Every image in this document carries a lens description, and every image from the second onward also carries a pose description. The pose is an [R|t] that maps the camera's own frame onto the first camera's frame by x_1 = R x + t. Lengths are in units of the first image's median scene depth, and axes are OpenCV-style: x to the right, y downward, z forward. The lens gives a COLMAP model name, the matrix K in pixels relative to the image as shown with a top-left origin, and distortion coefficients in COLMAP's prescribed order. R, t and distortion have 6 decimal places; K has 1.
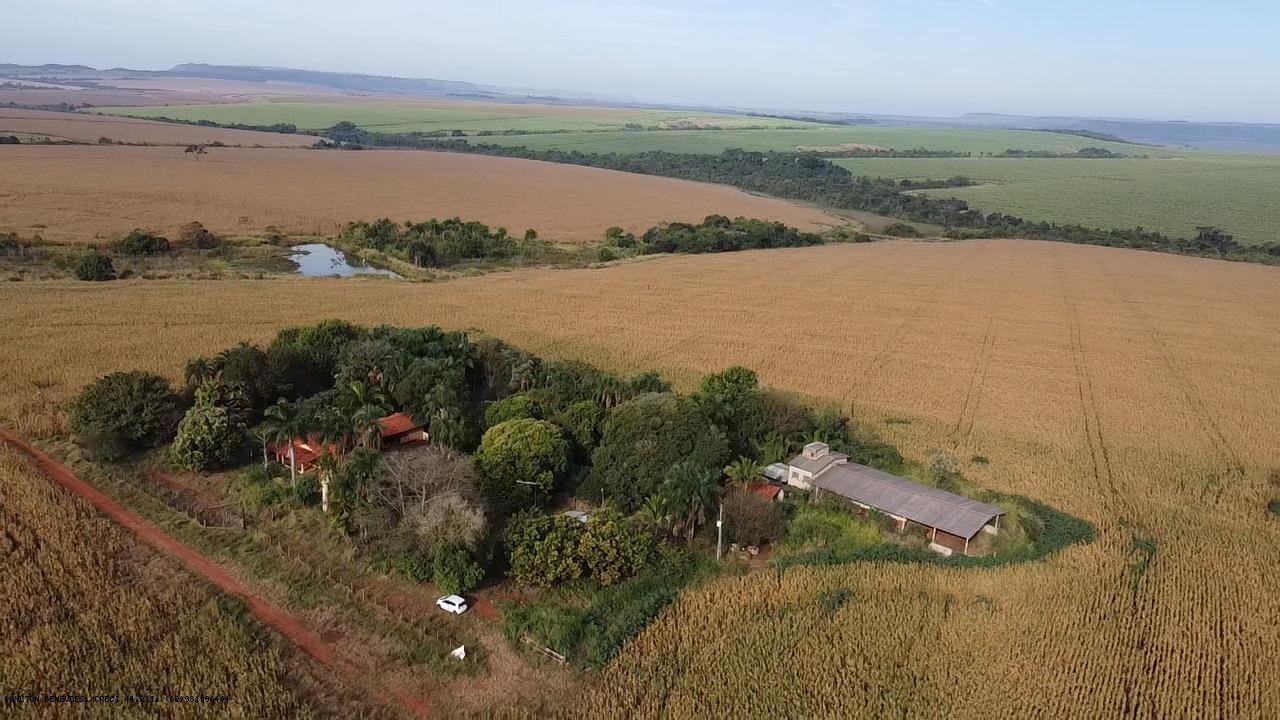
lens RADIAL K [[970.7, 0, 636.4], [0, 970.7, 351.0], [0, 0, 1]] dist [-0.011153, 0.008406]
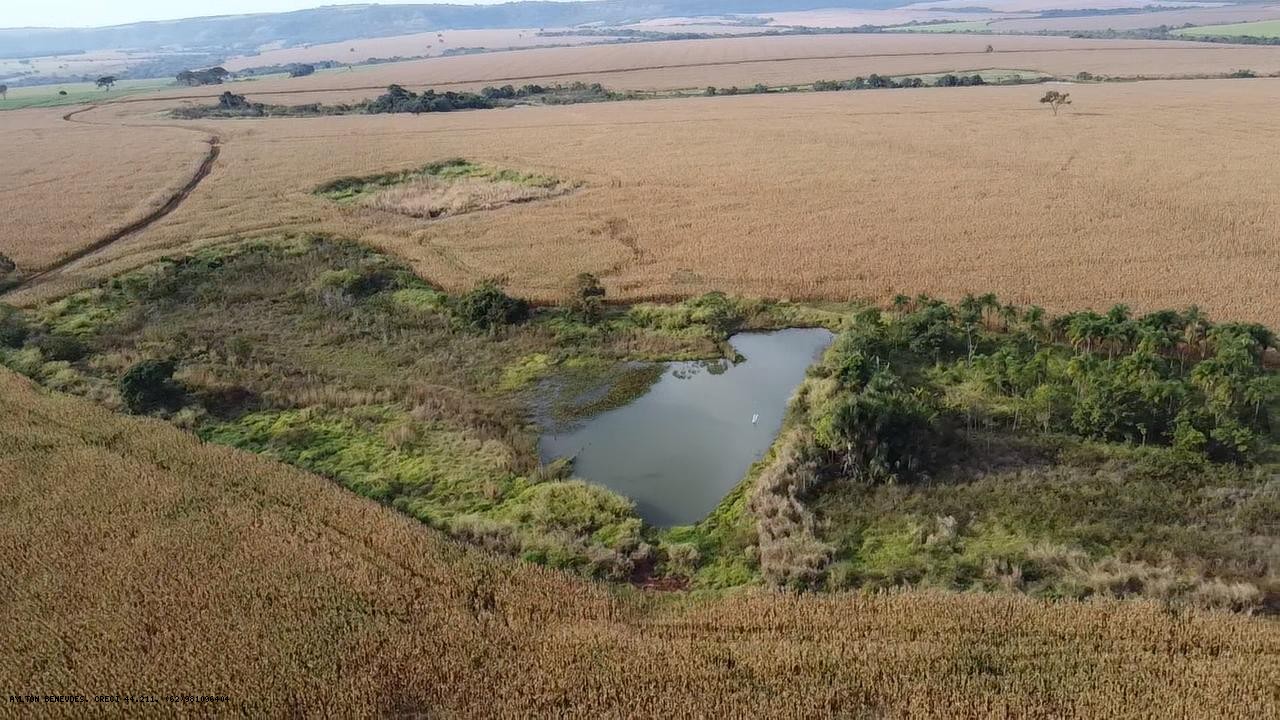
lens RADIAL K [[970.7, 0, 636.4], [0, 970.7, 351.0], [0, 0, 1]] dist [-0.011153, 0.008406]
pose [[0.484210, 0.210389, -0.849280, 0.069468], [-0.142901, 0.976642, 0.160466, -0.246847], [0.863203, 0.043664, 0.502965, 0.991919]]
